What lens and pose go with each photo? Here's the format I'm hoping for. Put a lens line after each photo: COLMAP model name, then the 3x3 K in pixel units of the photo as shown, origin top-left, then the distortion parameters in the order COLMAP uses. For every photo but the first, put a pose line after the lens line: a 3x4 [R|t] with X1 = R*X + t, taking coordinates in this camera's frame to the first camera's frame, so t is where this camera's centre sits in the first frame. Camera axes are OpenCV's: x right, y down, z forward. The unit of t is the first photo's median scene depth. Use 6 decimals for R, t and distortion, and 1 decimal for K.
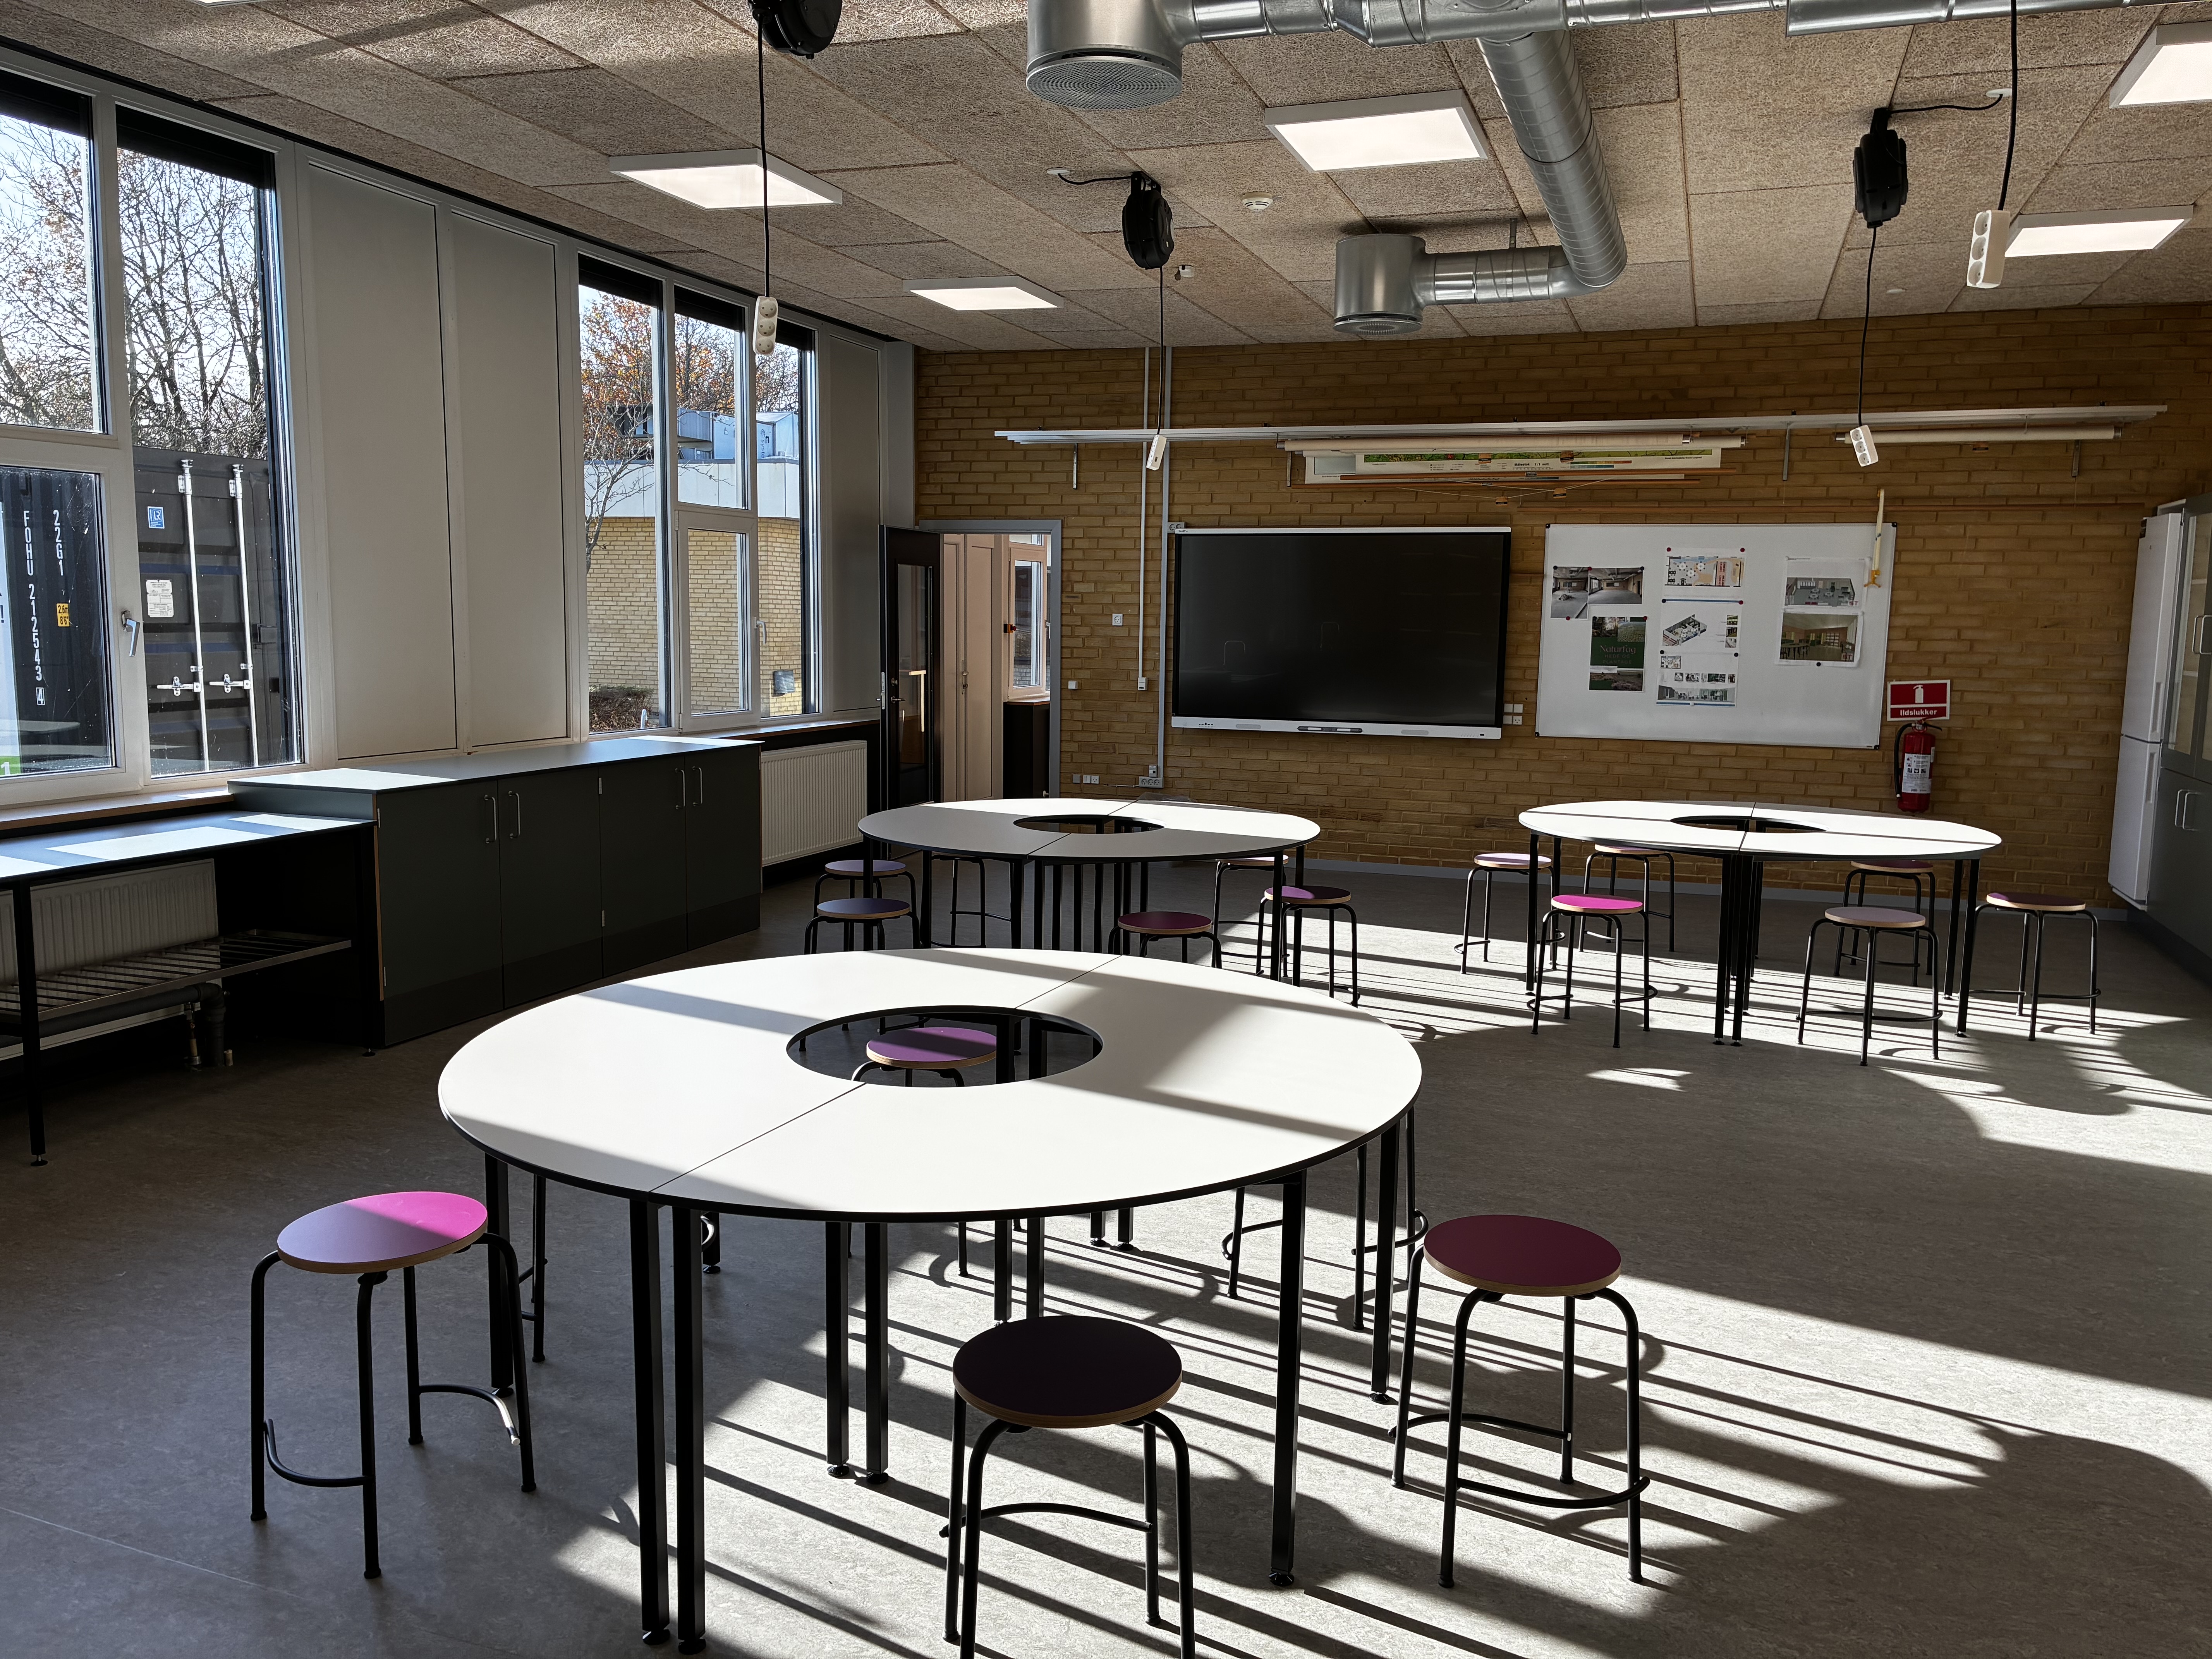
lens RADIAL K [[1680.9, 0, 1111.1], [0, 1680.9, 832.4], [0, 0, 1]] dist [0.060202, -0.070691]
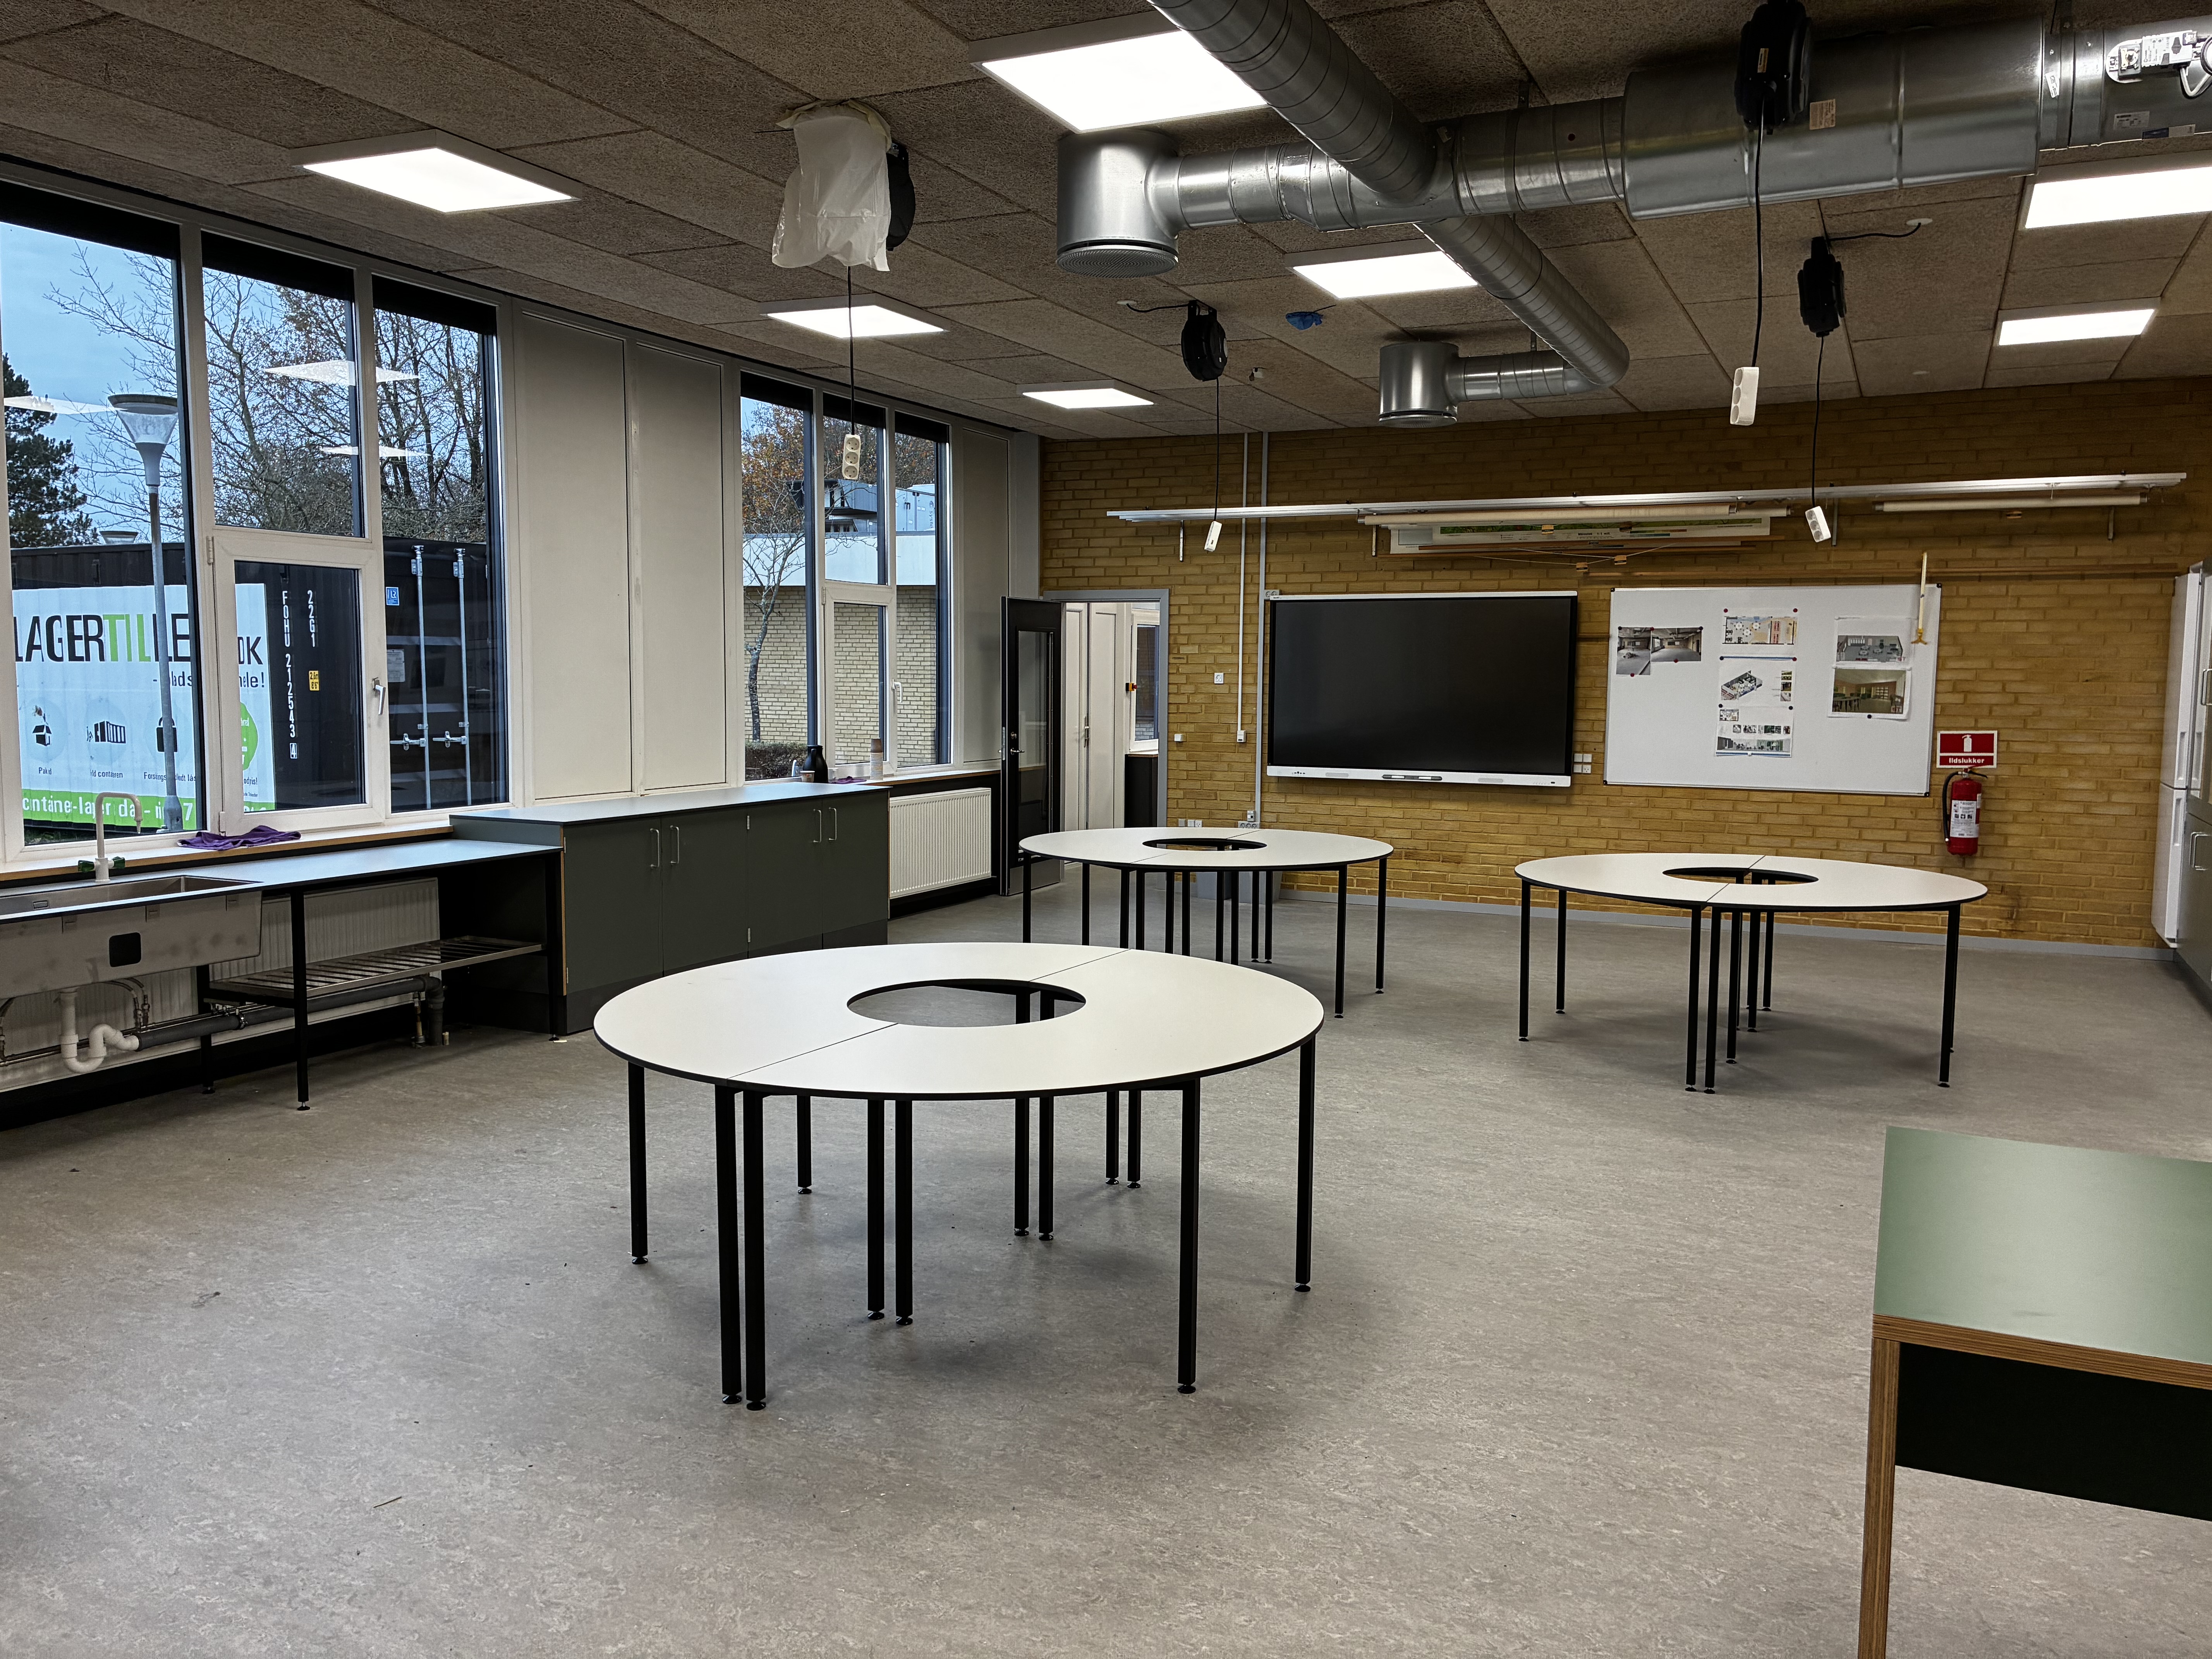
lens RADIAL K [[1680.9, 0, 1107.1], [0, 1680.9, 834.3], [0, 0, 1]] dist [0.060202, -0.070691]
pose [[0.994392, 0.003659, -0.105698, 0.054475], [-0.007113, 0.999452, -0.032325, 0.013027], [0.105522, 0.032896, 0.993873, -0.109671]]
